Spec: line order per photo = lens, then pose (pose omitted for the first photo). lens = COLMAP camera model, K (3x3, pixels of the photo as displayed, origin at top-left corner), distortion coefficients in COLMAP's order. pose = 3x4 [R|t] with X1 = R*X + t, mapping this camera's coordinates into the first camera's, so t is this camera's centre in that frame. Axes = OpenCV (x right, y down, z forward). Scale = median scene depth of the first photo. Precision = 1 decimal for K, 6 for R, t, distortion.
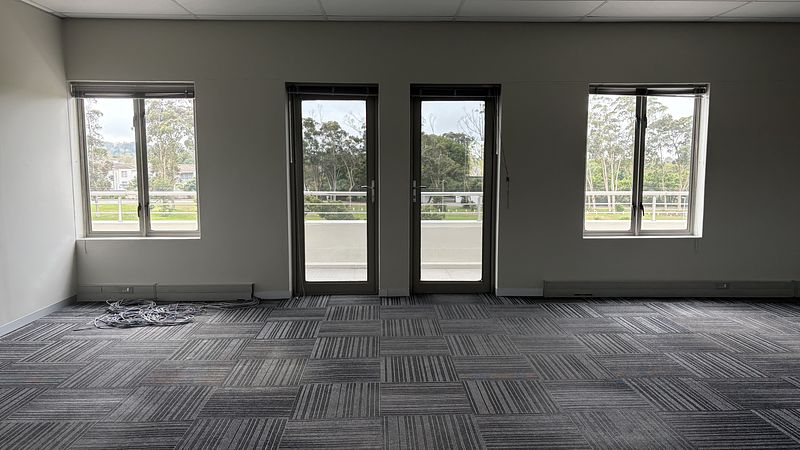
lens RADIAL K [[601.7, 0, 400.0], [0, 601.7, 225.0], [0, 0, 1]] dist [0.025365, -0.001640]
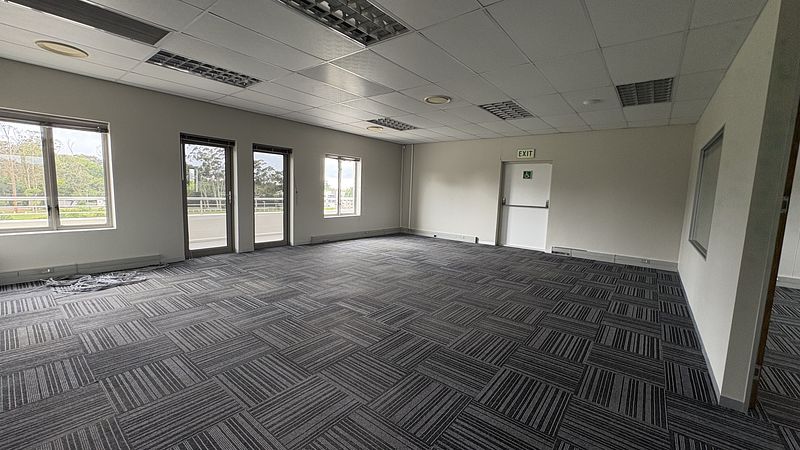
lens RADIAL K [[319.3, 0, 400.0], [0, 319.3, 225.0], [0, 0, 1]] dist [0.000083, 0.000075]
pose [[0.642189, -0.060771, 0.764134, -0.479879], [0.038267, 0.998151, 0.047222, 0.002890], [-0.765591, -0.001084, 0.643327, -0.045105]]
